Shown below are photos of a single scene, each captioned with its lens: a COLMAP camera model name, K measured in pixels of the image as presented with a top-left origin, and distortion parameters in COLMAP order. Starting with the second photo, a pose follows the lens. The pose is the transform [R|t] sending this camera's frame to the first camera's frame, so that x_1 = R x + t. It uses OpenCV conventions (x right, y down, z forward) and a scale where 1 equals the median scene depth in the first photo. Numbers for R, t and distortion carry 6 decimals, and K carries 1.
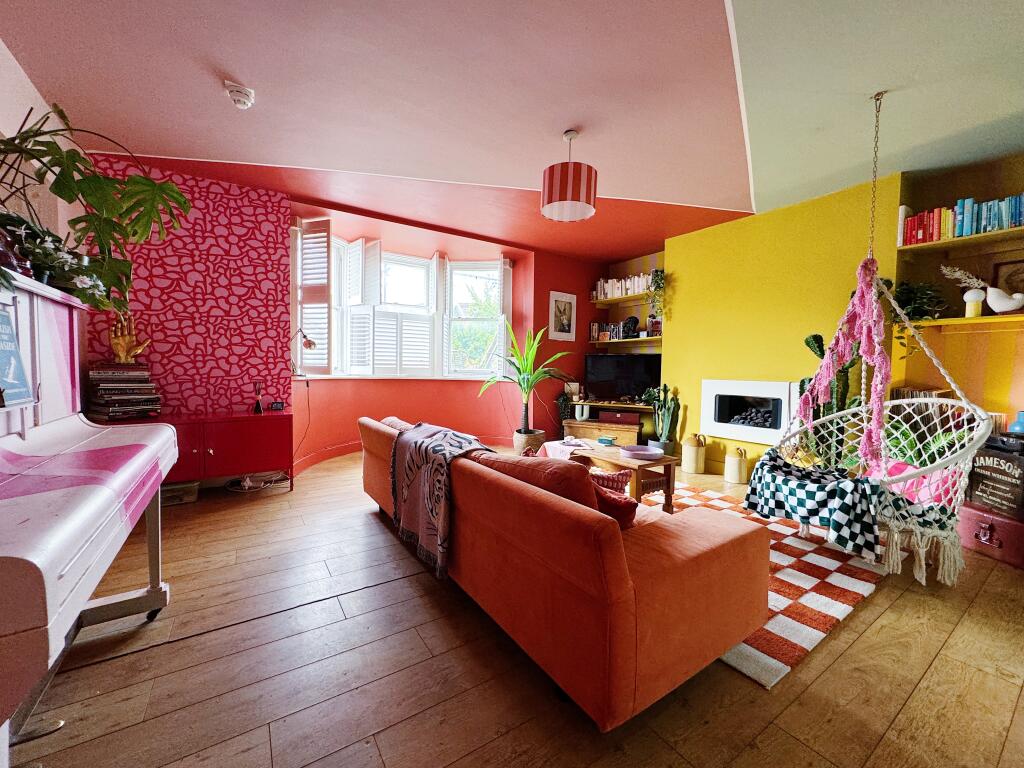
lens RADIAL K [[407.2, 0, 510.6], [0, 407.2, 385.4], [0, 0, 1]] dist [-0.001980, 0.000231]
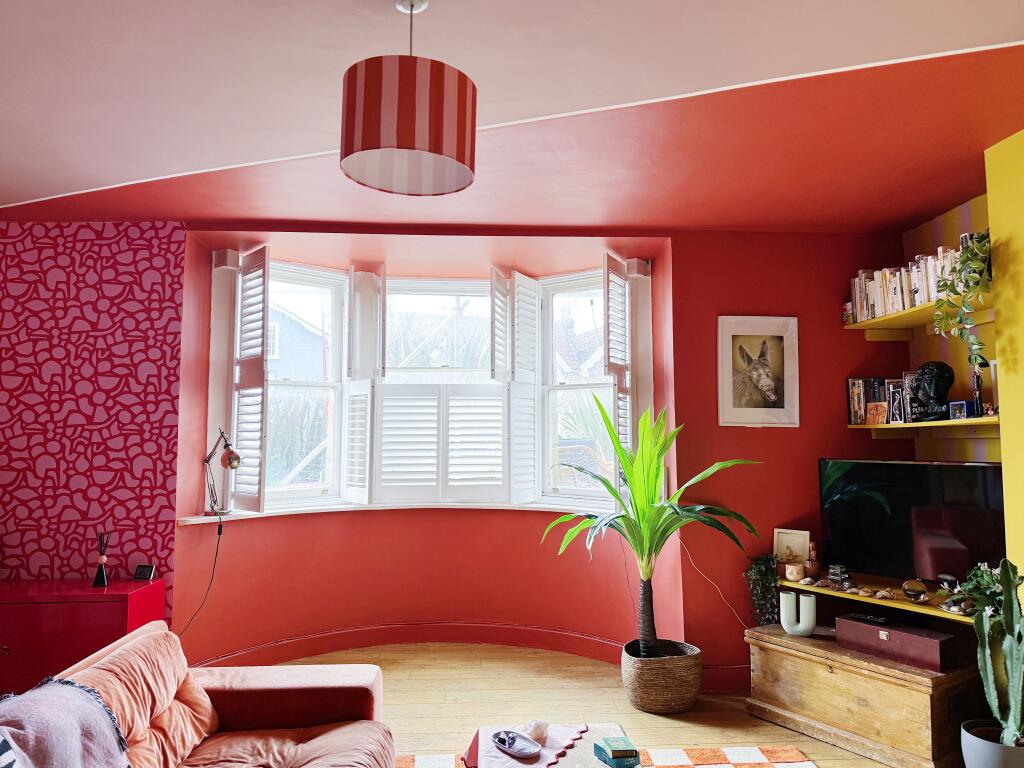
lens RADIAL K [[721.5, 0, 511.9], [0, 721.5, 382.2], [0, 0, 1]] dist [0.011642, -0.006039]
pose [[0.865617, -0.058623, -0.497264, 0.310299], [-0.004768, 0.992112, -0.125261, -0.068439], [0.500685, 0.110799, 0.858509, 0.249040]]
